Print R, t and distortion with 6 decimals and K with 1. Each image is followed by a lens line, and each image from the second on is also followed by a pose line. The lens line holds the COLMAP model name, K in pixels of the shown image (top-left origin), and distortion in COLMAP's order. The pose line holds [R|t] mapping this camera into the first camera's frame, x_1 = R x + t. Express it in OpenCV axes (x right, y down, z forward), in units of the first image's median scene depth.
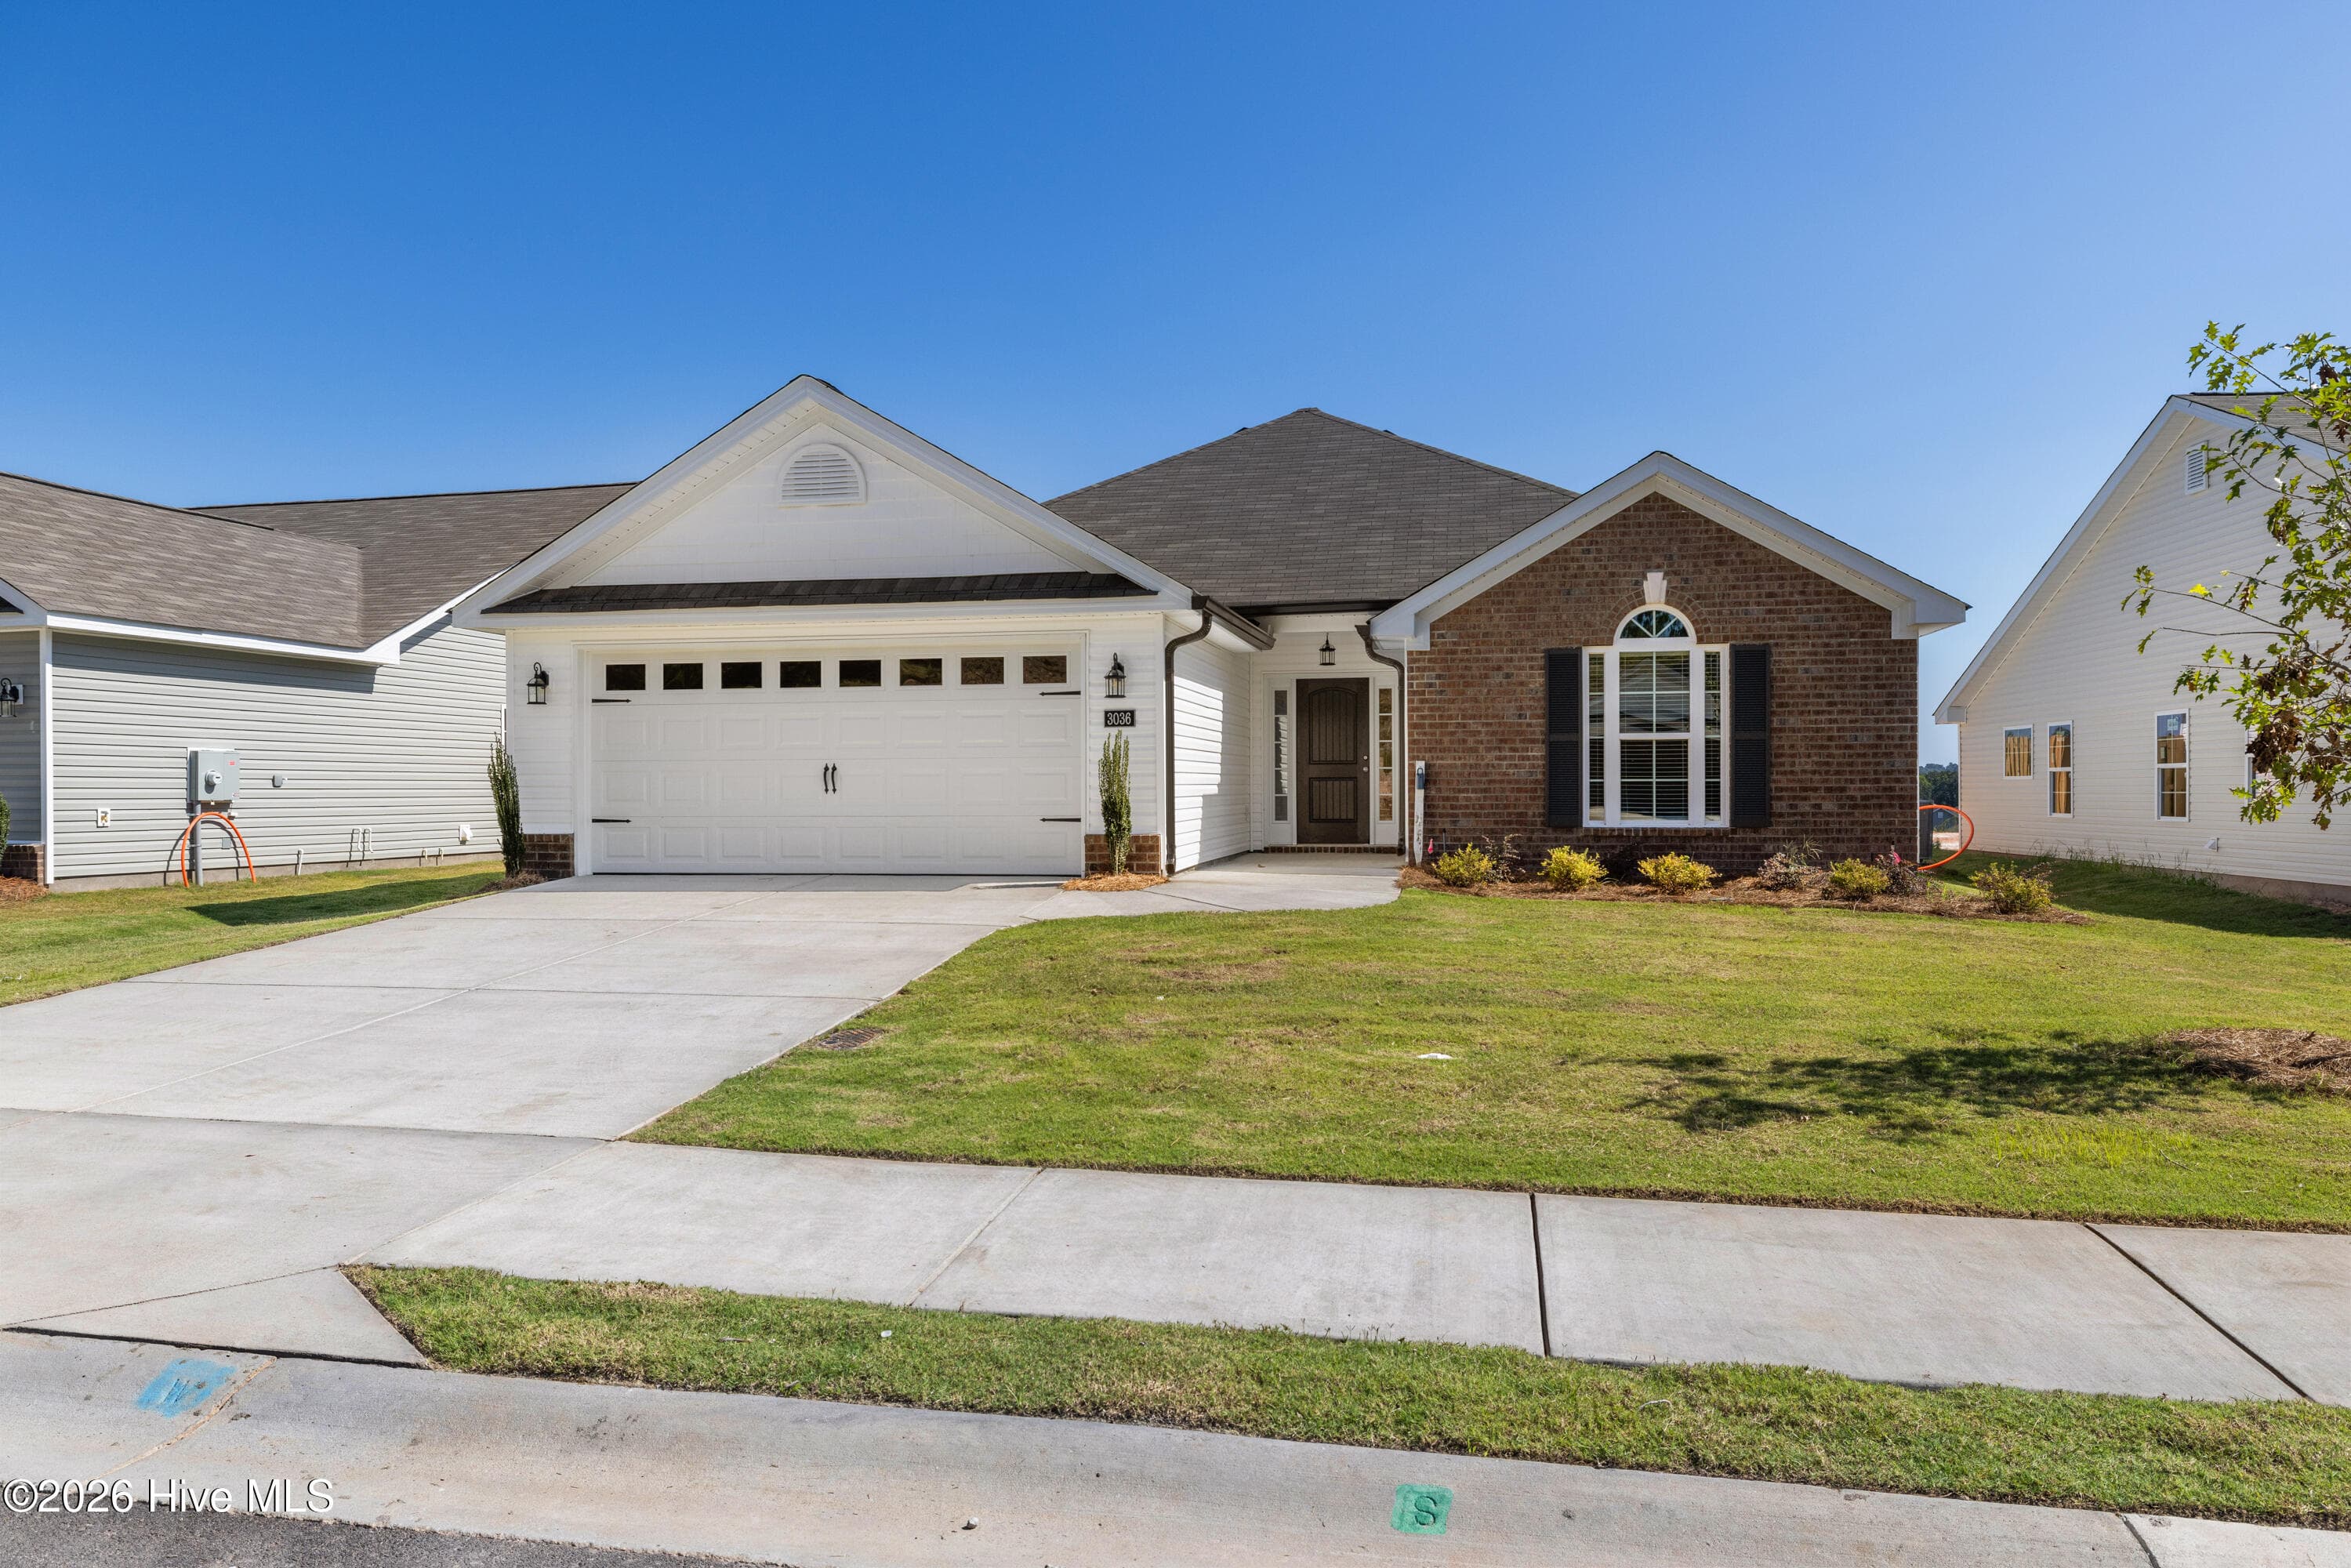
lens RADIAL K [[1584.8, 0, 1179.6], [0, 1584.8, 796.2], [0, 0, 1]] dist [0.005466, -0.004506]
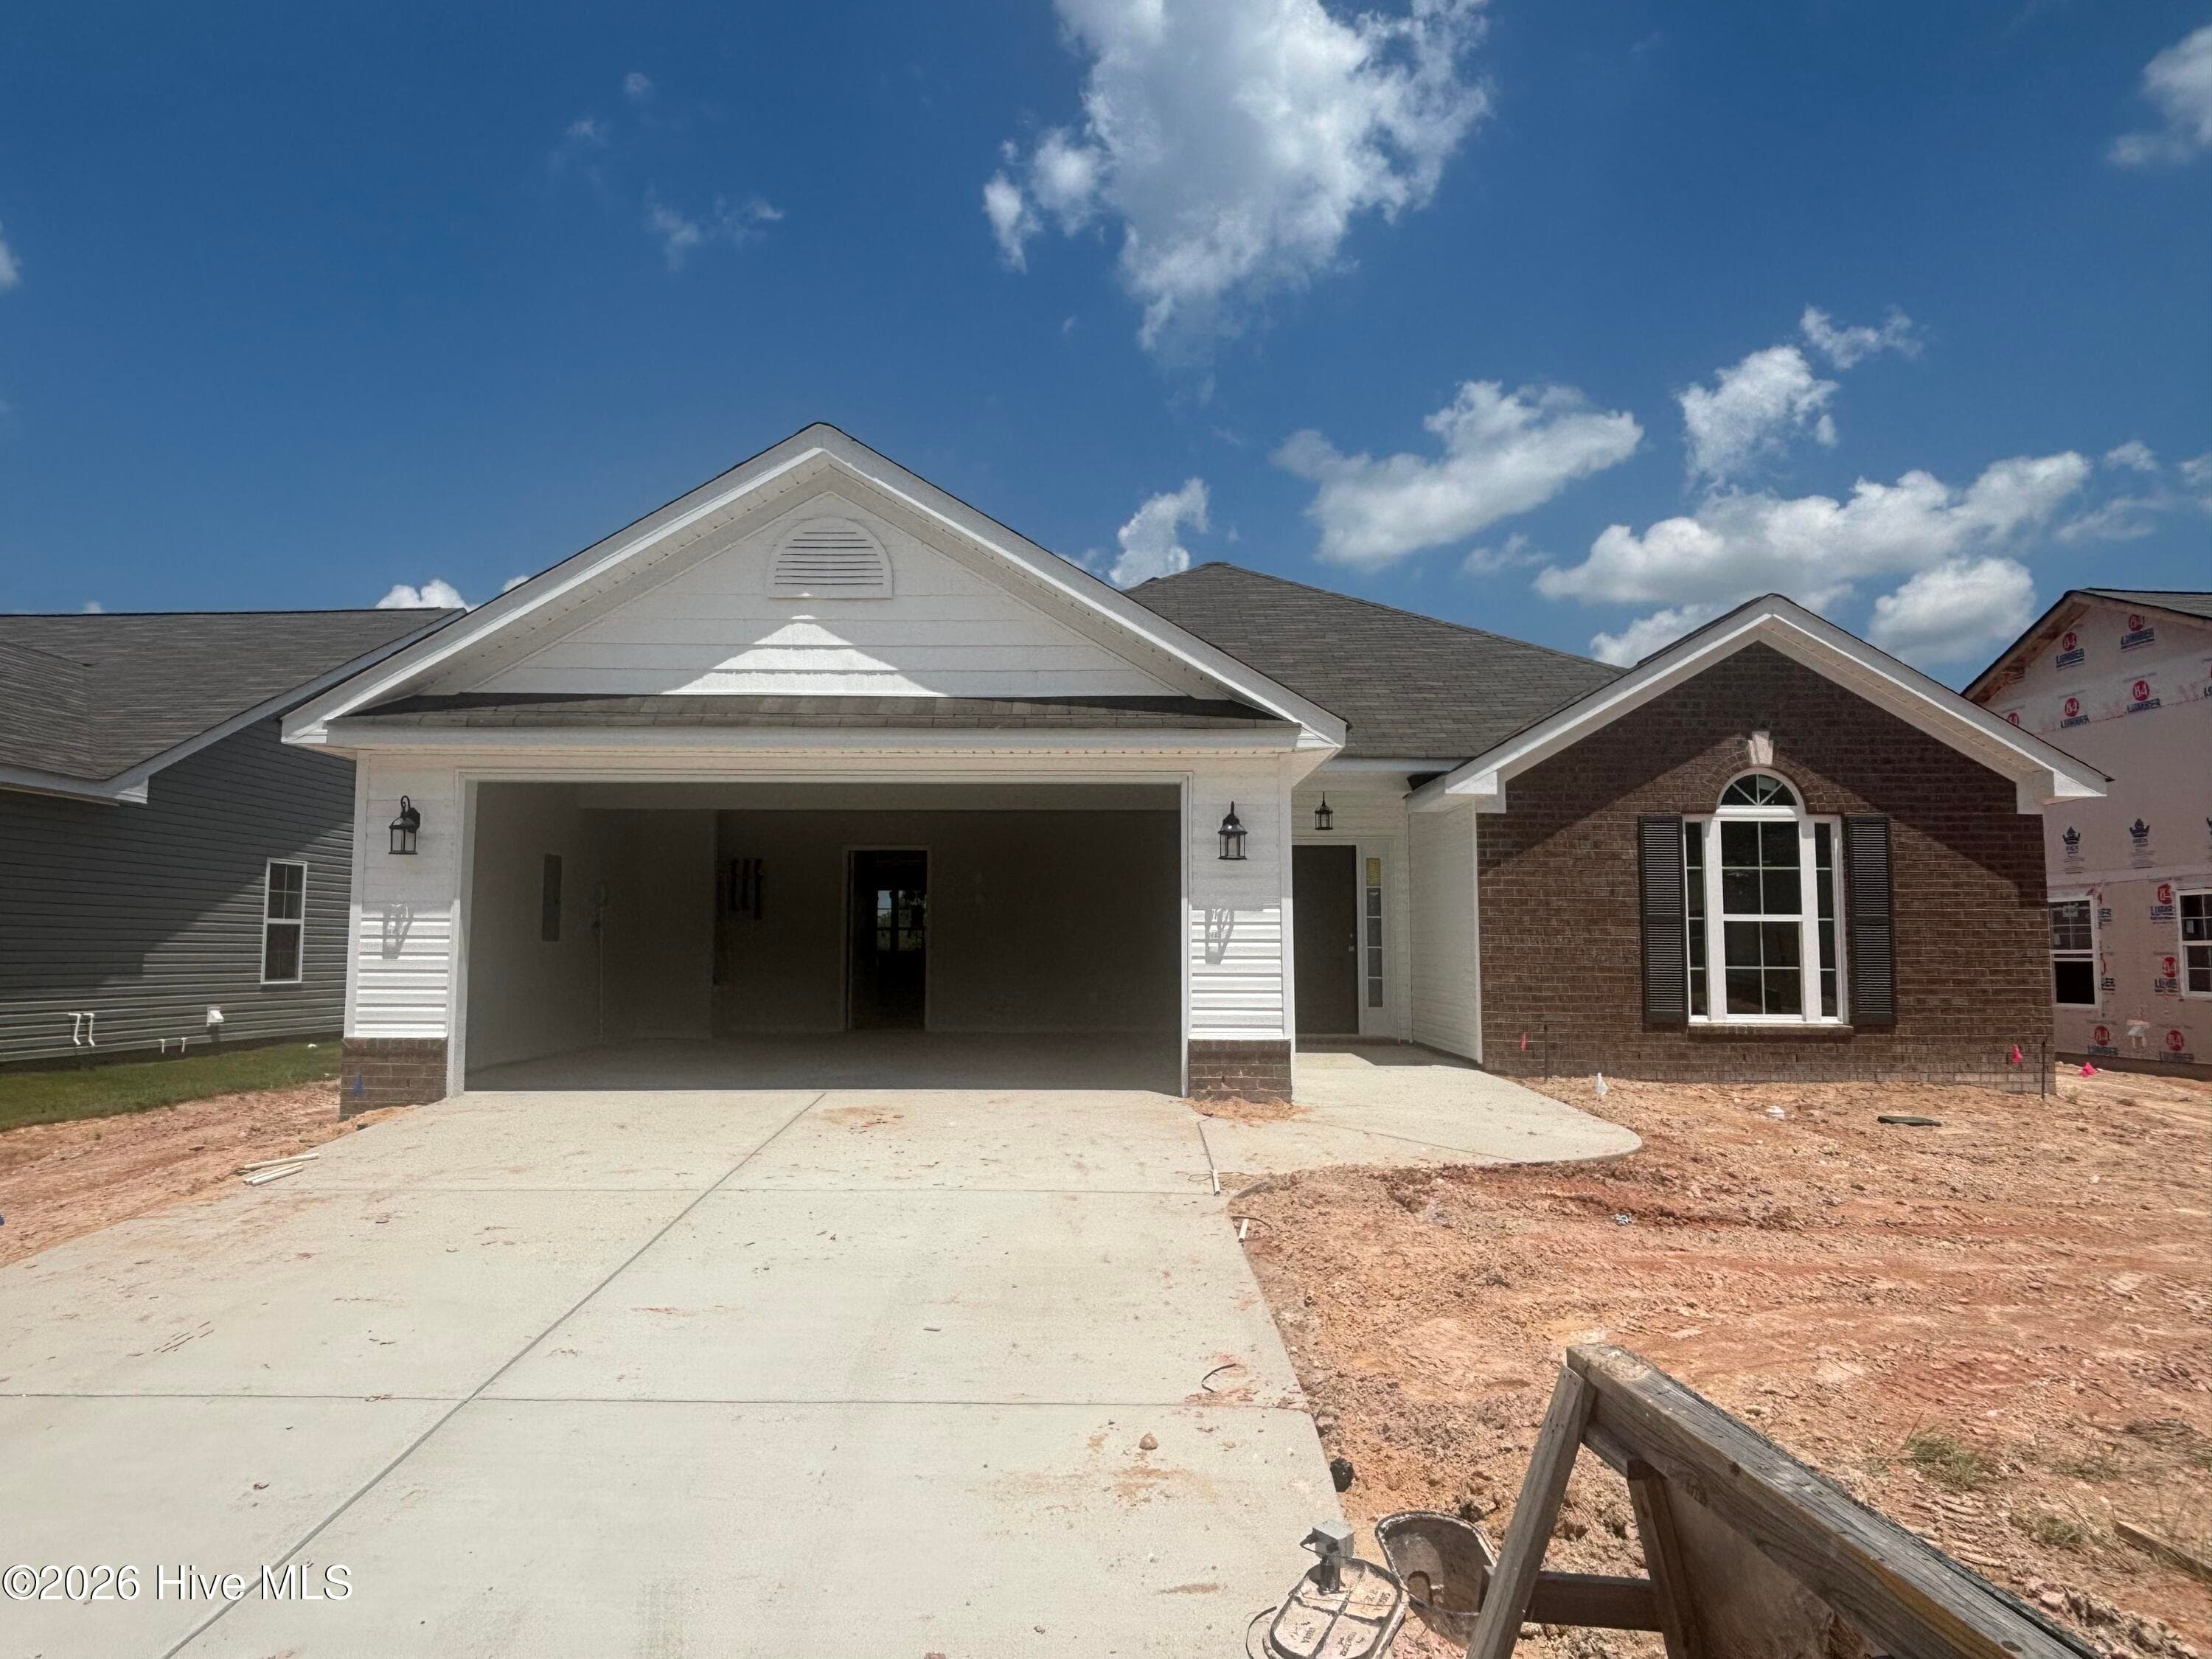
lens RADIAL K [[1410.8, 0, 1098.3], [0, 1410.8, 831.4], [0, 0, 1]] dist [0.053498, -0.090509]
pose [[0.984296, 0.023776, 0.174916, -0.199700], [-0.008141, 0.995948, -0.089565, -0.012998], [-0.176337, 0.086735, 0.980501, 0.303930]]
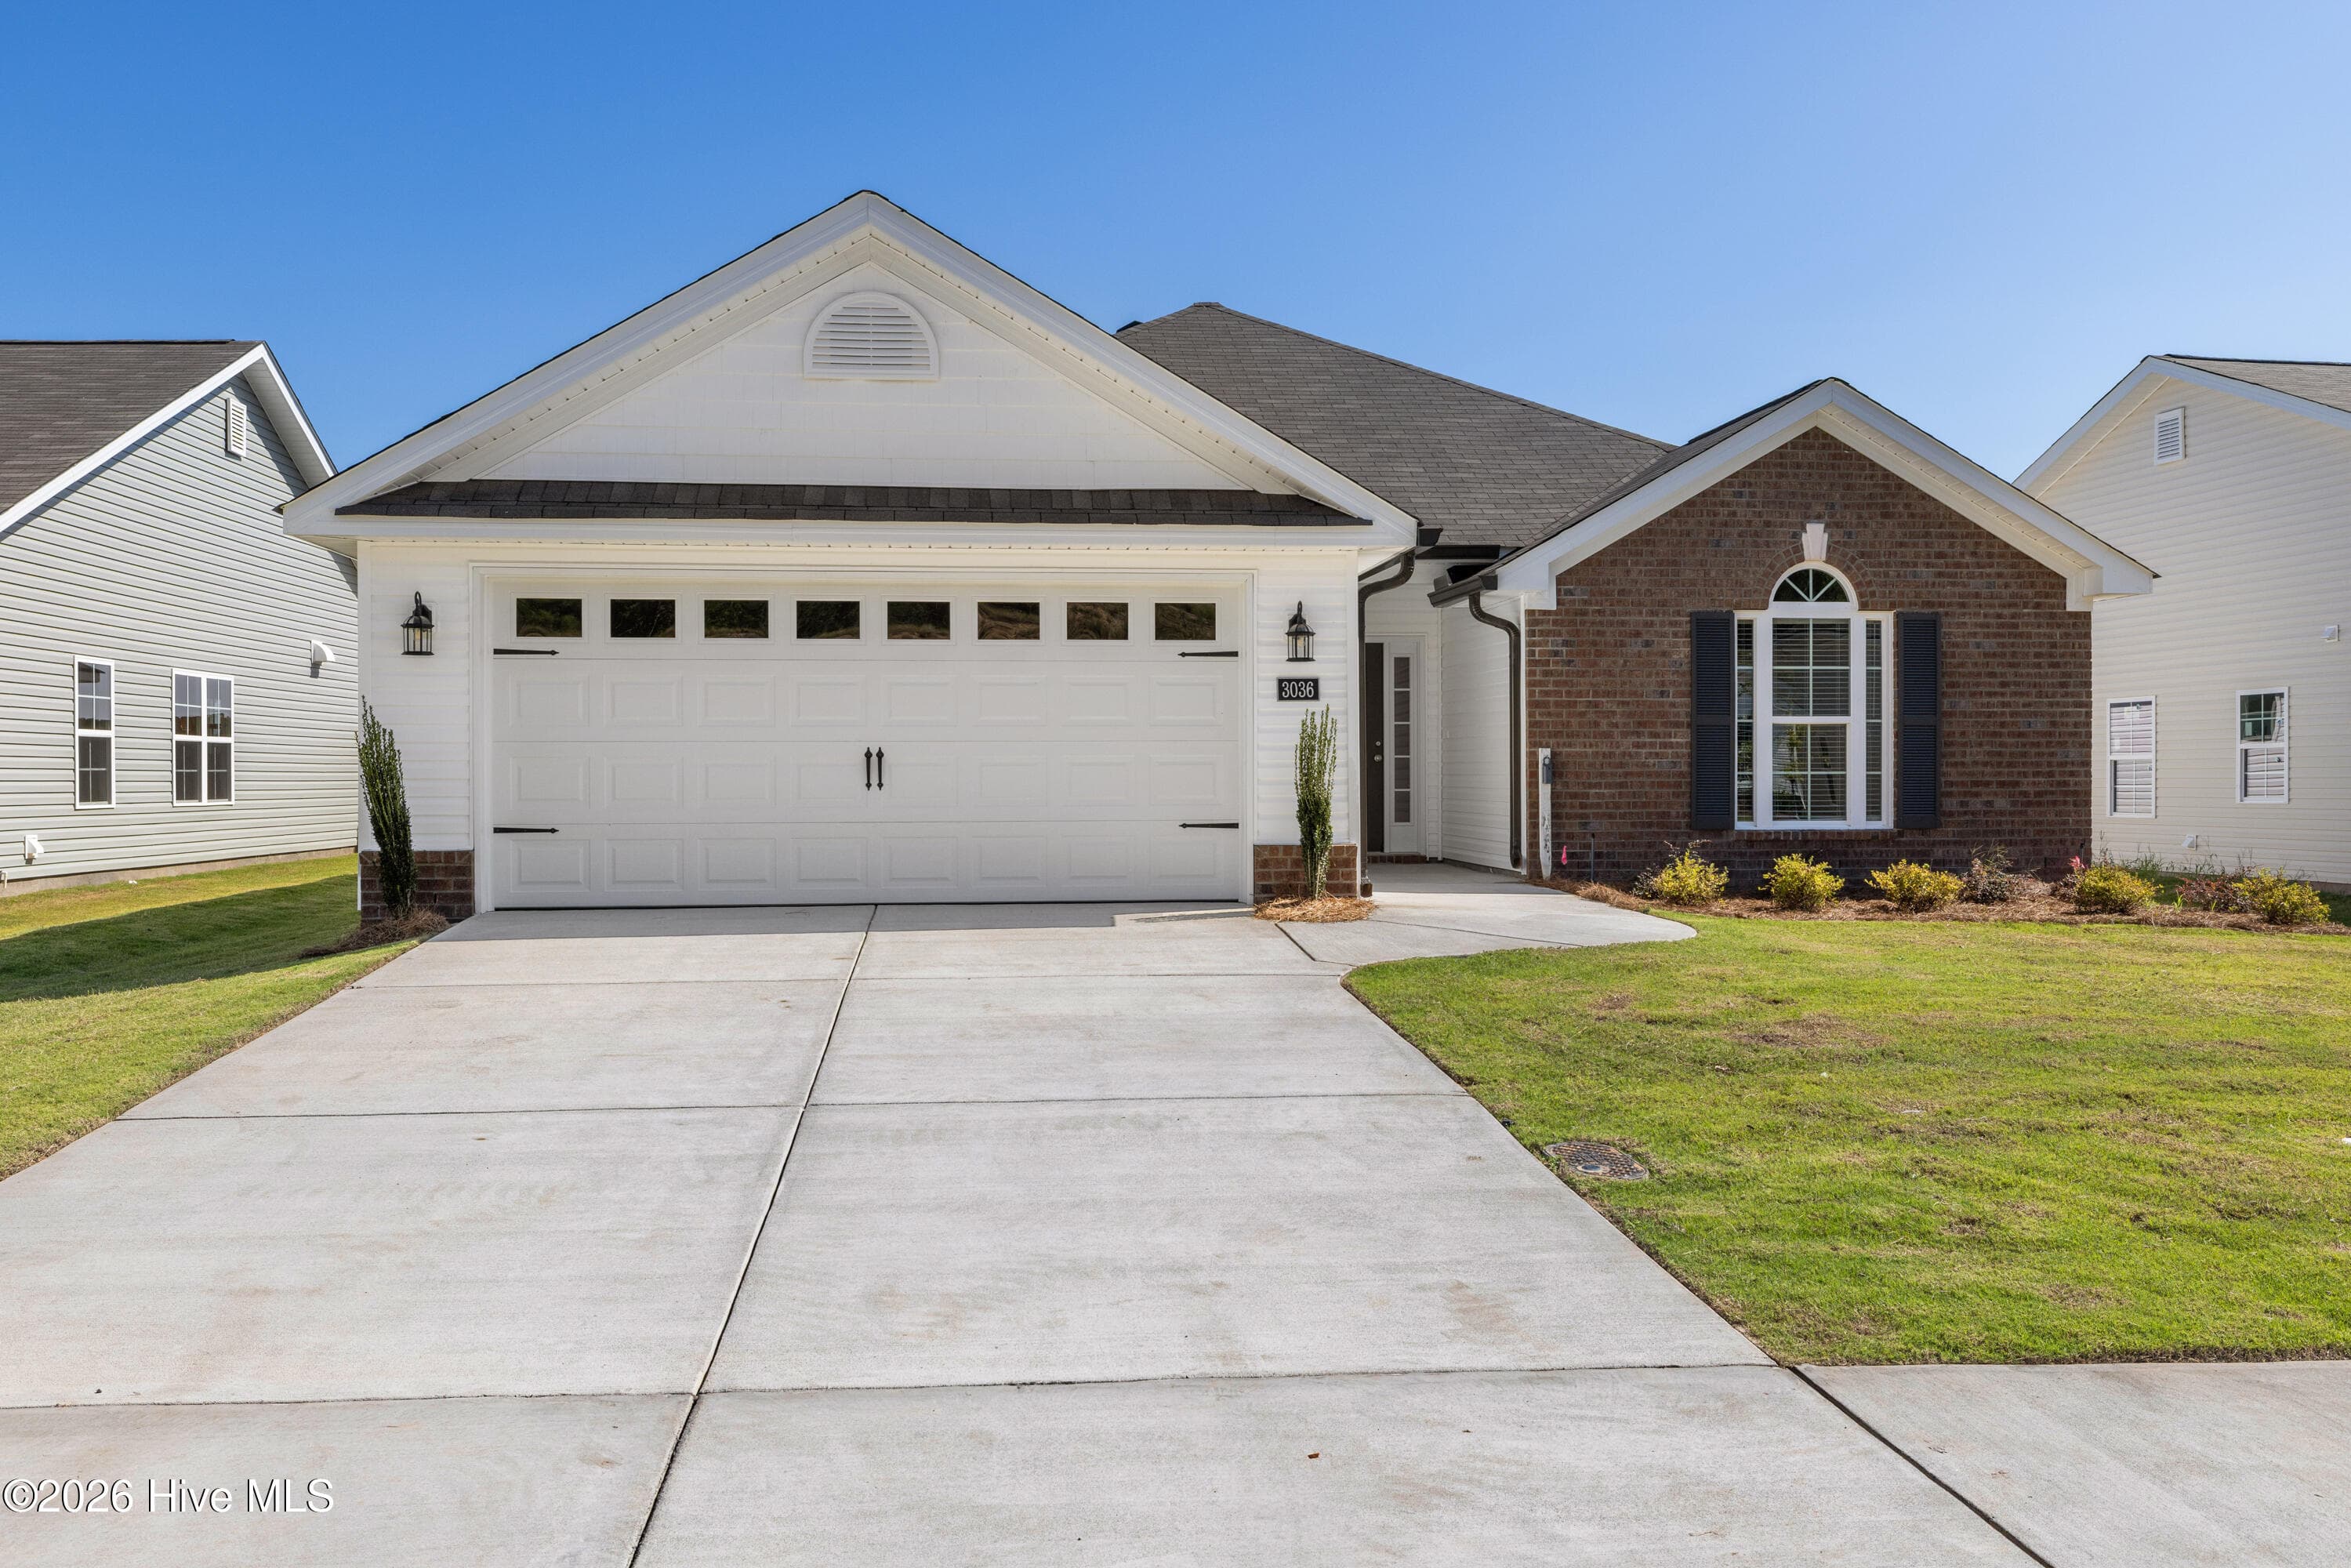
lens RADIAL K [[1892.9, 0, 1169.7], [0, 1892.9, 780.1], [0, 0, 1]] dist [0.001790, -0.017322]
pose [[0.958598, 0.001010, 0.284762, -0.313561], [0.000270, 0.999990, -0.004456, -0.001947], [-0.284763, 0.004348, 0.958588, 0.146309]]
